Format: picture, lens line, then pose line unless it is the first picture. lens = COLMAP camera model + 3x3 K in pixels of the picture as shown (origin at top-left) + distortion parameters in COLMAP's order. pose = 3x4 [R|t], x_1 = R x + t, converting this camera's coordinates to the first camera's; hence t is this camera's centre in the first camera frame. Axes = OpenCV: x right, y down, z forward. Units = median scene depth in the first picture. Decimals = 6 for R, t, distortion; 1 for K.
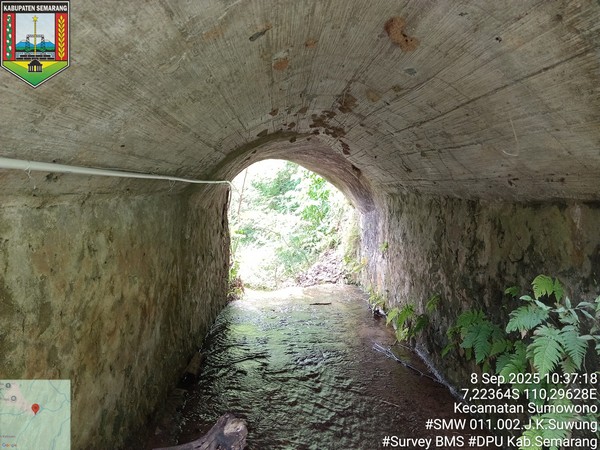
lens RADIAL K [[450.3, 0, 301.0], [0, 450.3, 223.6], [0, 0, 1]] dist [0.032185, -0.067630]
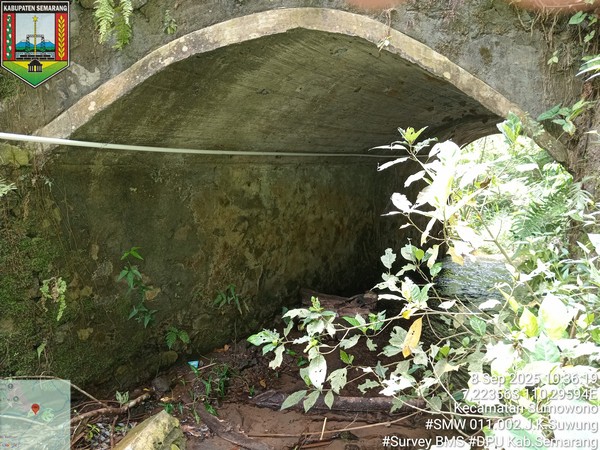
lens RADIAL K [[450.3, 0, 302.4], [0, 450.3, 225.1], [0, 0, 1]] dist [0.032185, -0.067630]
pose [[0.810205, 0.089766, -0.579232, 0.585161], [-0.051688, 0.995295, 0.081946, 0.035722], [0.583863, -0.036454, 0.811034, -0.543235]]
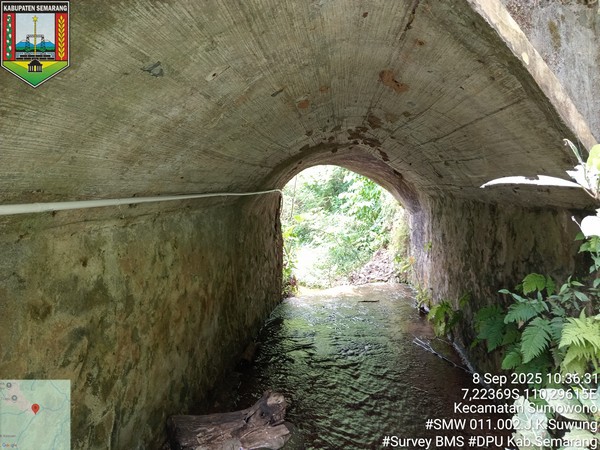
lens RADIAL K [[450.3, 0, 302.3], [0, 450.3, 221.1], [0, 0, 1]] dist [0.032185, -0.067630]
pose [[0.990846, -0.020189, -0.133478, 0.085504], [0.019814, 0.999795, -0.004143, -0.020351], [0.133535, 0.001461, 0.991043, -0.175149]]
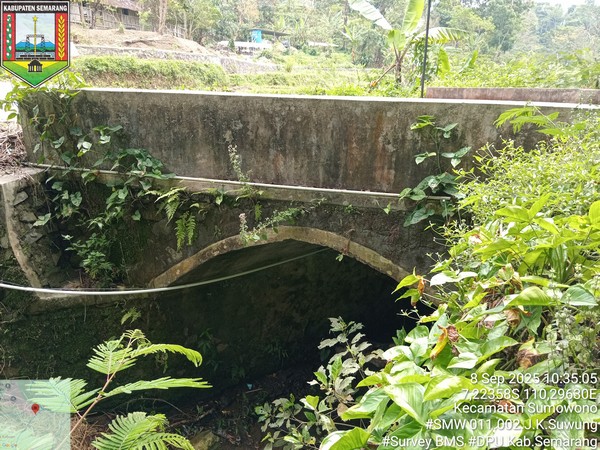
lens RADIAL K [[450.3, 0, 298.4], [0, 450.3, 228.2], [0, 0, 1]] dist [0.032185, -0.067630]
pose [[0.557685, 0.272702, -0.783978, 1.111740], [-0.077460, 0.957468, 0.277948, -0.661791], [0.826431, -0.094280, 0.555089, -0.573091]]
